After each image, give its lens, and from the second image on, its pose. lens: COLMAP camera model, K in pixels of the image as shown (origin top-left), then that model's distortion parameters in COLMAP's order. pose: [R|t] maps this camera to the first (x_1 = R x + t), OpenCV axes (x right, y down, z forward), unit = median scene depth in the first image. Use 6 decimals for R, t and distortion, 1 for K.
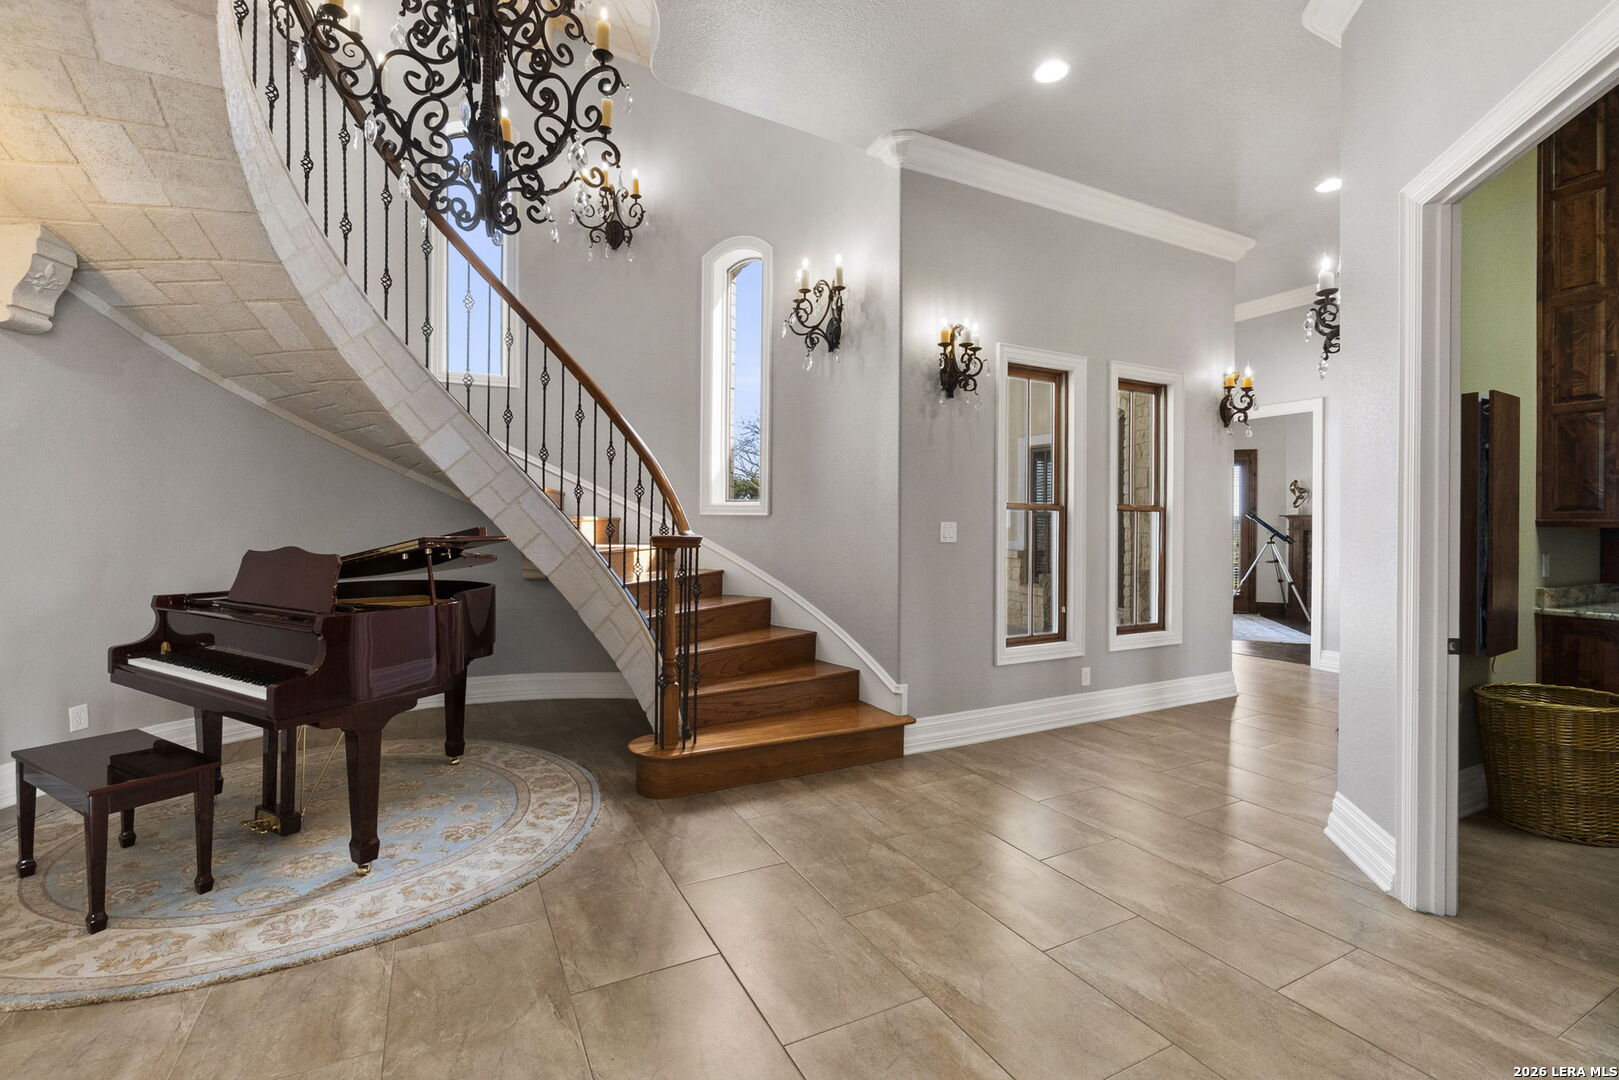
lens RADIAL K [[705.5, 0, 808.0], [0, 705.5, 535.1], [0, 0, 1]] dist [-0.004831, 0.001136]
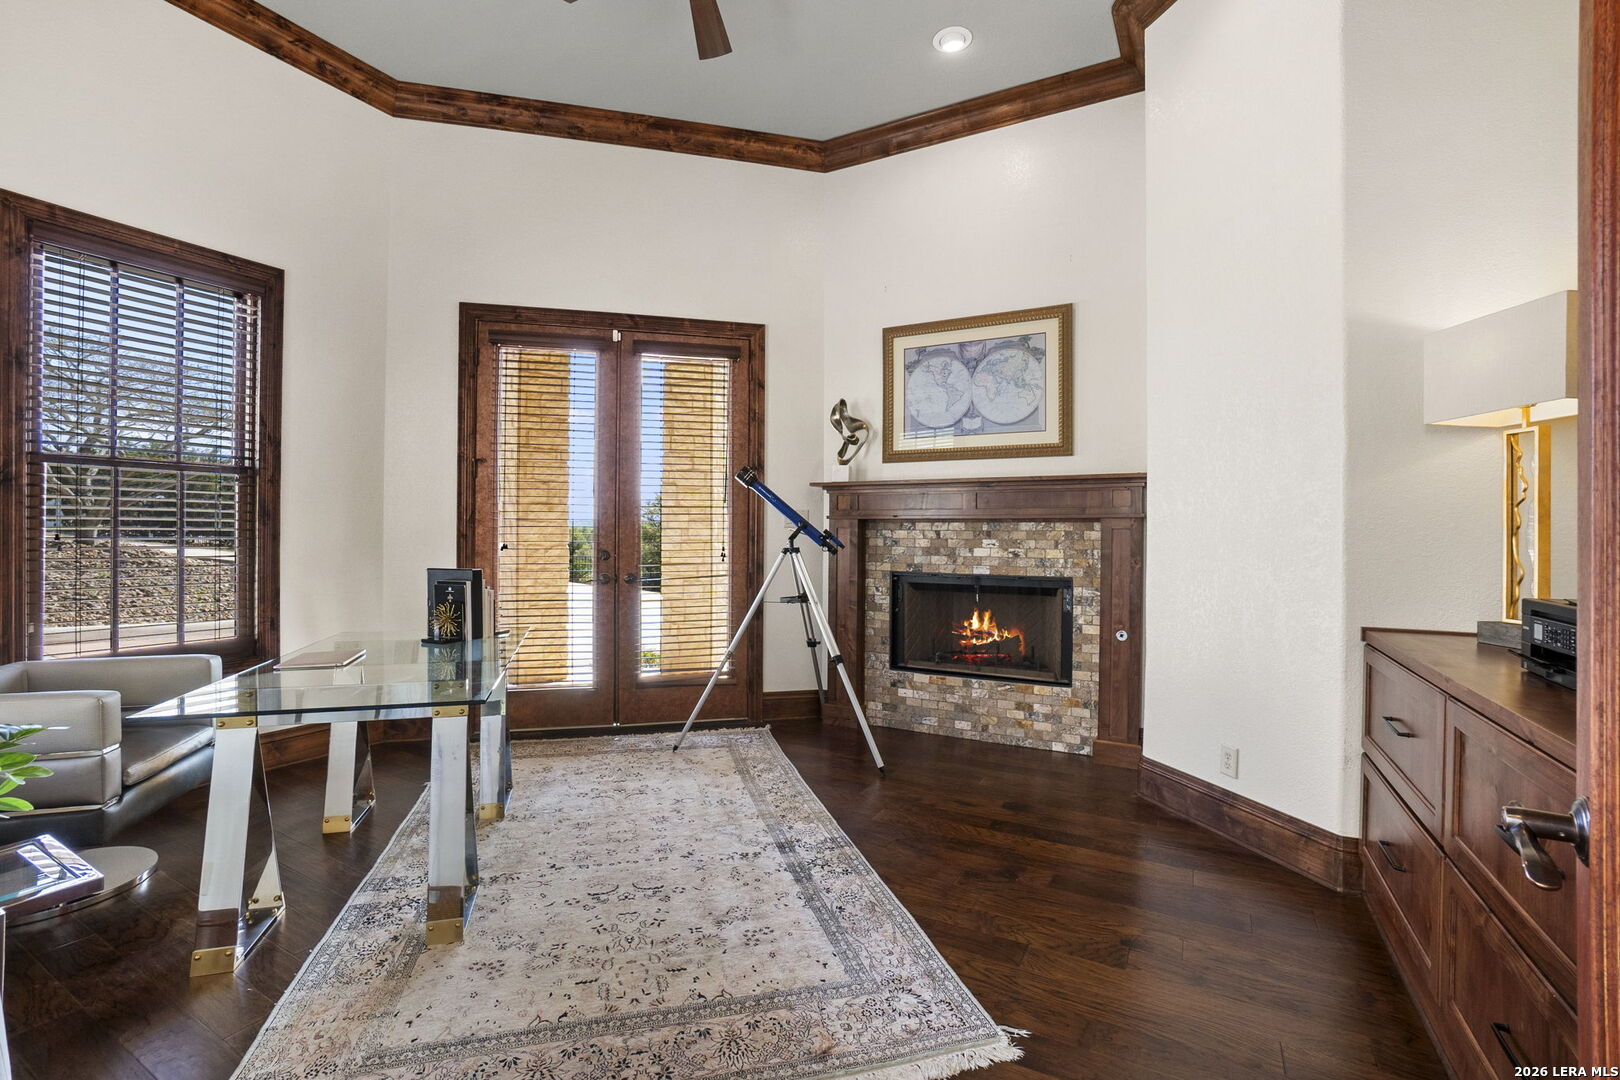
lens RADIAL K [[705.9, 0, 815.1], [0, 705.9, 538.2], [0, 0, 1]] dist [-0.004831, 0.001136]
pose [[0.827000, 0.000026, 0.562202, 0.451613], [0.000322, 1.000000, -0.000520, 0.004770], [-0.562202, 0.000612, 0.827000, 0.674332]]
